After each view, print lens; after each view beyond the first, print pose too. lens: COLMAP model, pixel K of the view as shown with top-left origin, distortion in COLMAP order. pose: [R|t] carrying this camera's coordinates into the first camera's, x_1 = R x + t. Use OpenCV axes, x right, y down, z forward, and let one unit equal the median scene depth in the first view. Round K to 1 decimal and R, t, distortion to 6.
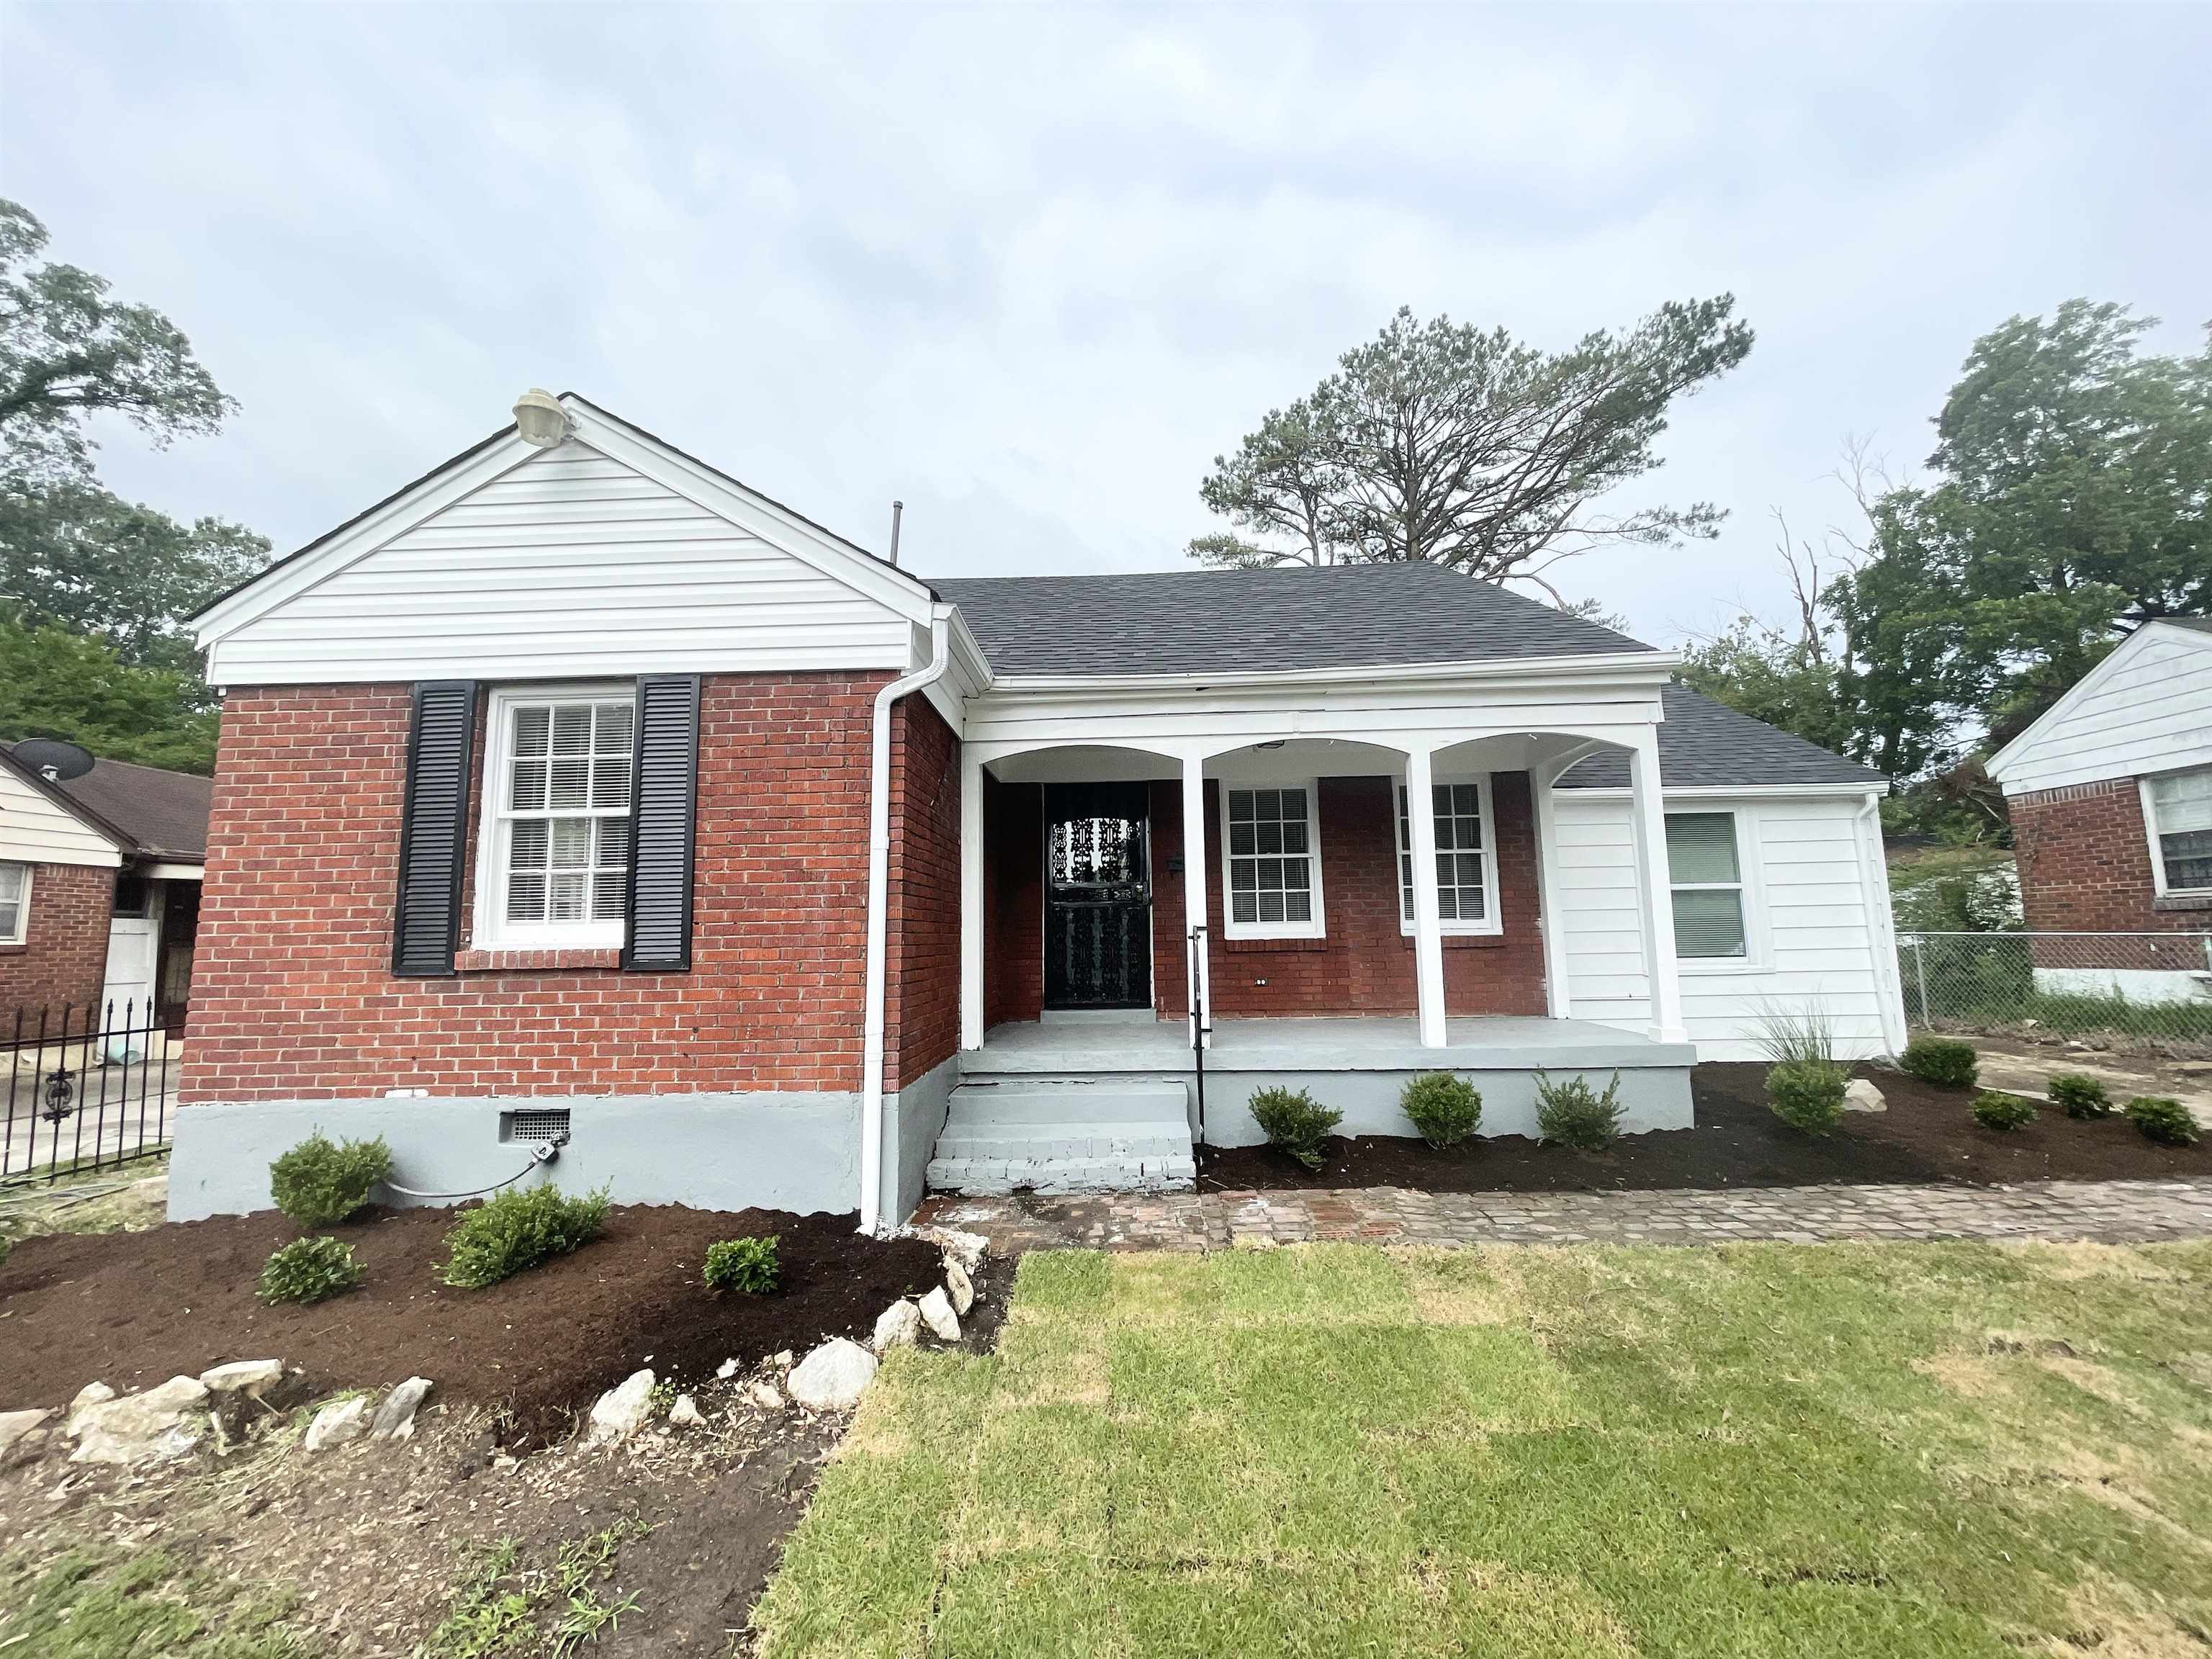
lens RADIAL K [[891.2, 0, 1095.5], [0, 891.2, 821.9], [0, 0, 1]] dist [-0.001375, 0.000312]
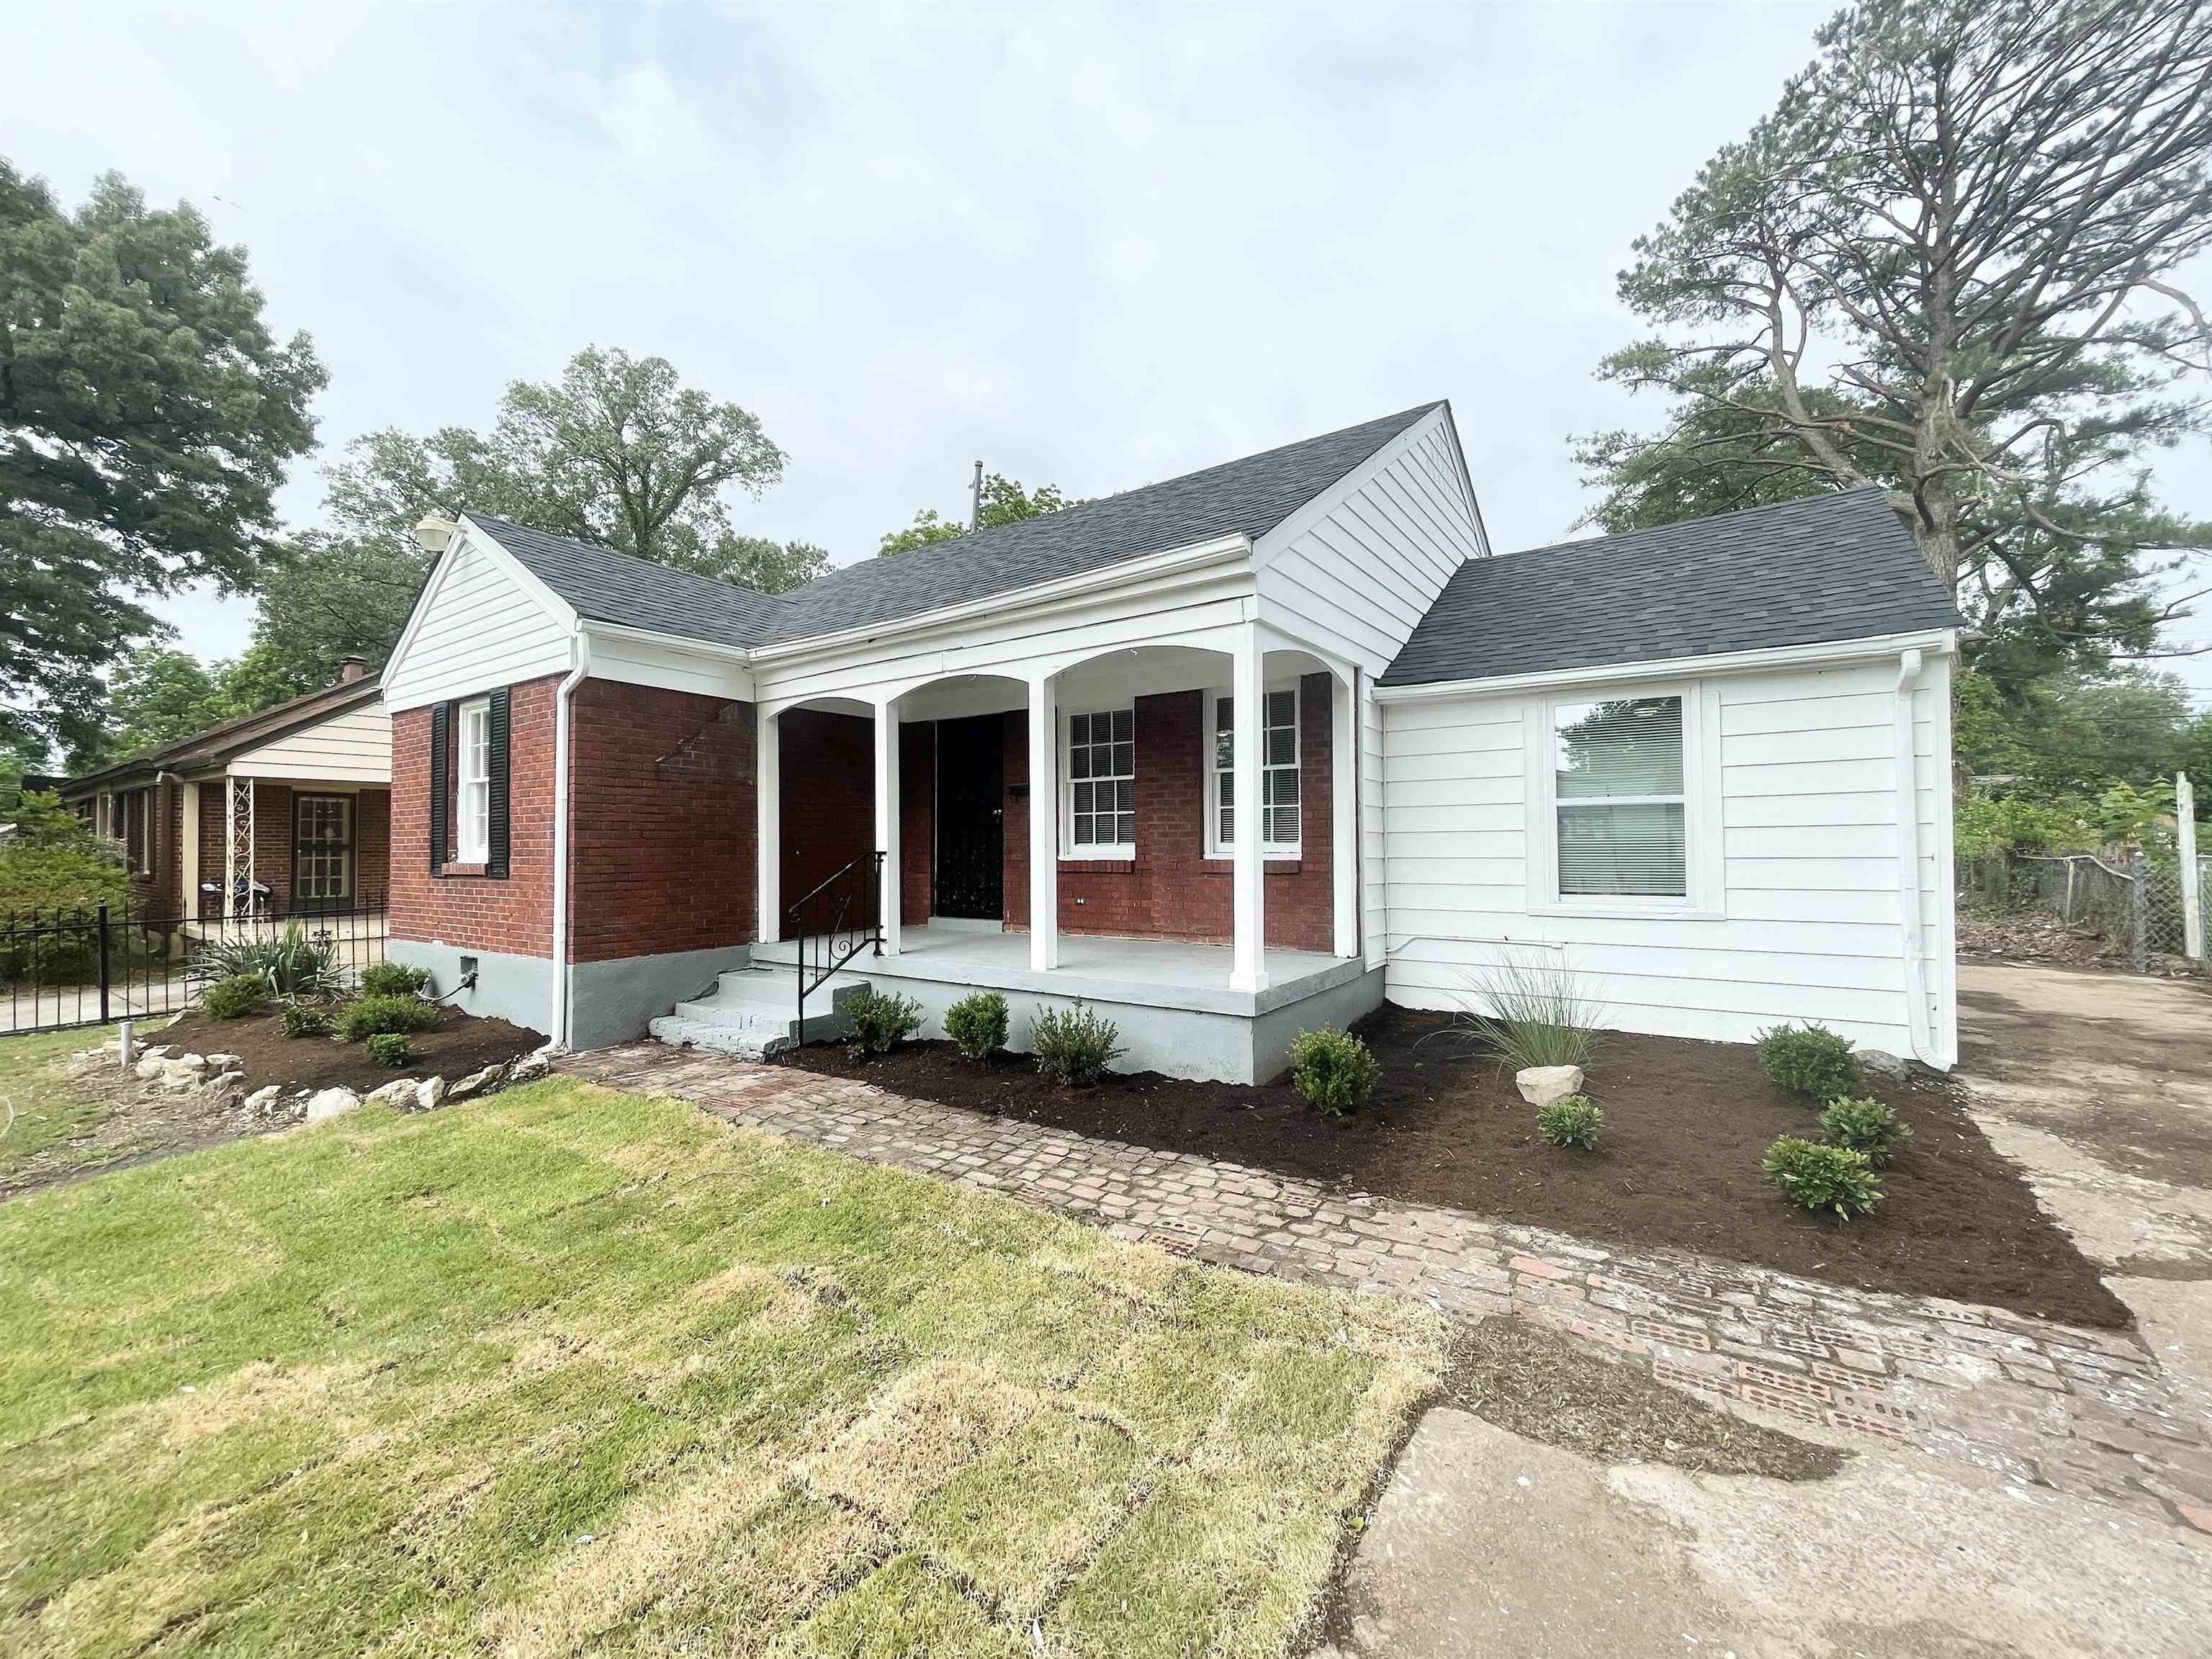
lens RADIAL K [[884.3, 0, 1104.4], [0, 884.3, 827.1], [0, 0, 1]] dist [-0.000725, 0.000086]
pose [[0.843202, 0.000173, -0.537597, 0.734619], [0.063426, 0.992984, 0.099802, -0.007312], [0.533842, -0.118251, 0.837275, 0.151323]]
